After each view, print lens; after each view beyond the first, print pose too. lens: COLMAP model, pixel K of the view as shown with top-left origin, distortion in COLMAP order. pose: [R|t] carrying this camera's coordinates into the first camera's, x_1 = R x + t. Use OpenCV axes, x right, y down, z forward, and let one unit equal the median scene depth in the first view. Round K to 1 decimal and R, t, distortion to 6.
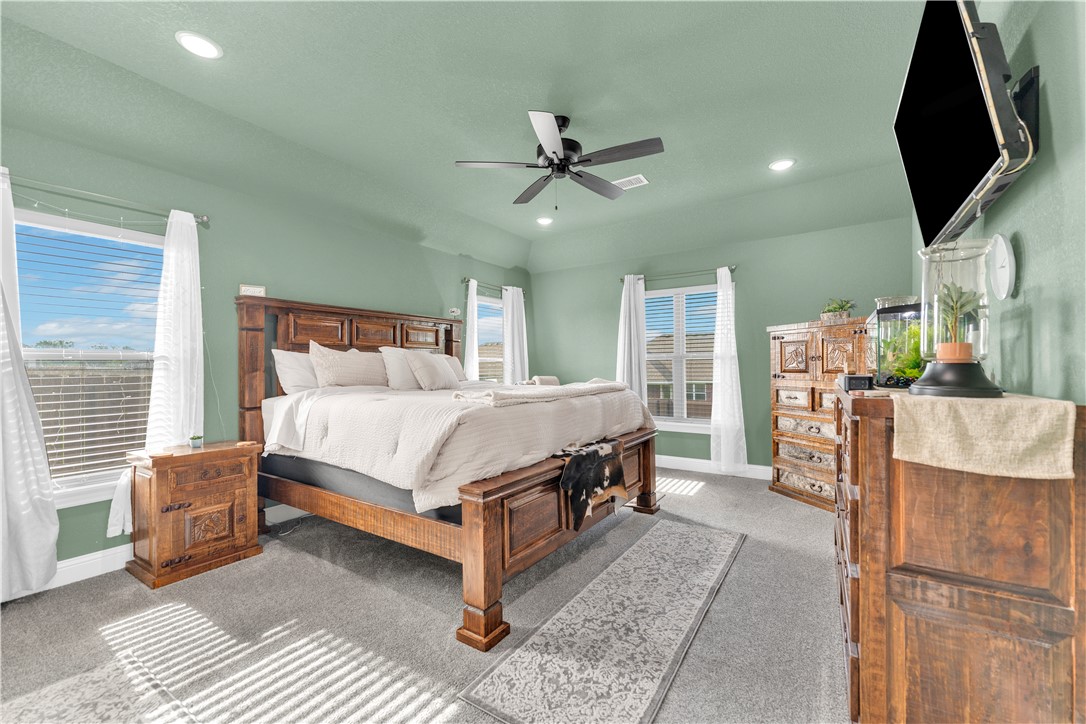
lens RADIAL K [[438.7, 0, 545.9], [0, 438.7, 355.4], [0, 0, 1]] dist [0.001053, -0.000003]
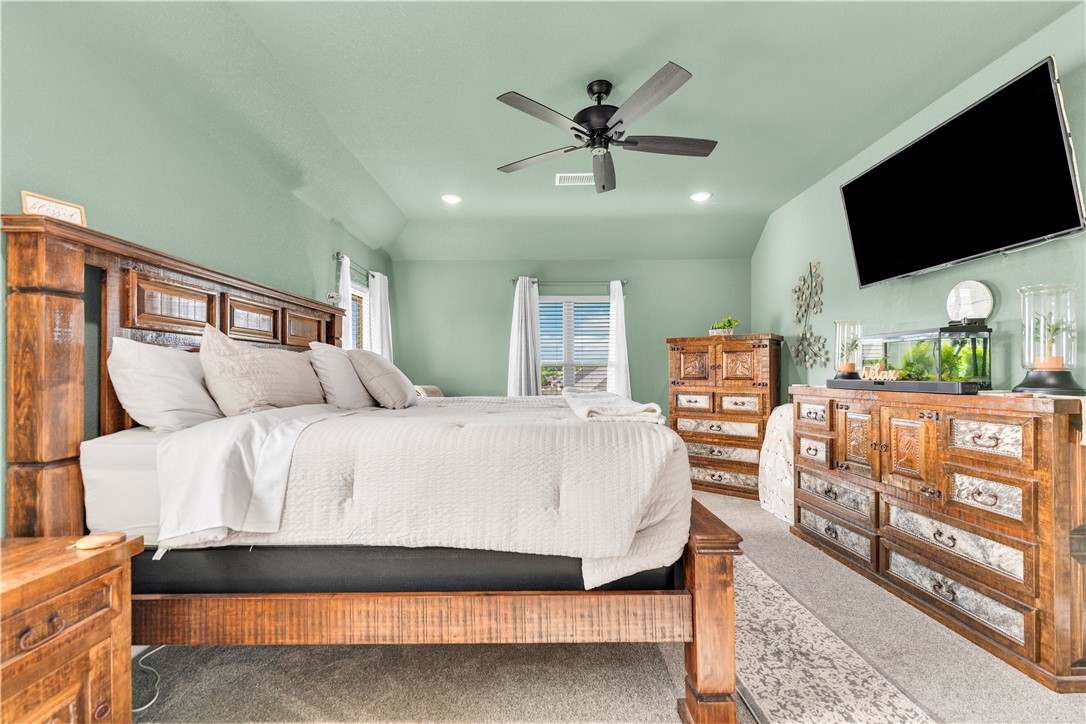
lens RADIAL K [[439.9, 0, 543.0], [0, 439.9, 362.0], [0, 0, 1]] dist [0.003553, -0.000138]
pose [[0.832366, 0.016813, 0.553972, -0.494999], [-0.014942, 0.999857, -0.007894, 0.010614], [-0.554025, -0.001707, 0.832498, 0.321421]]
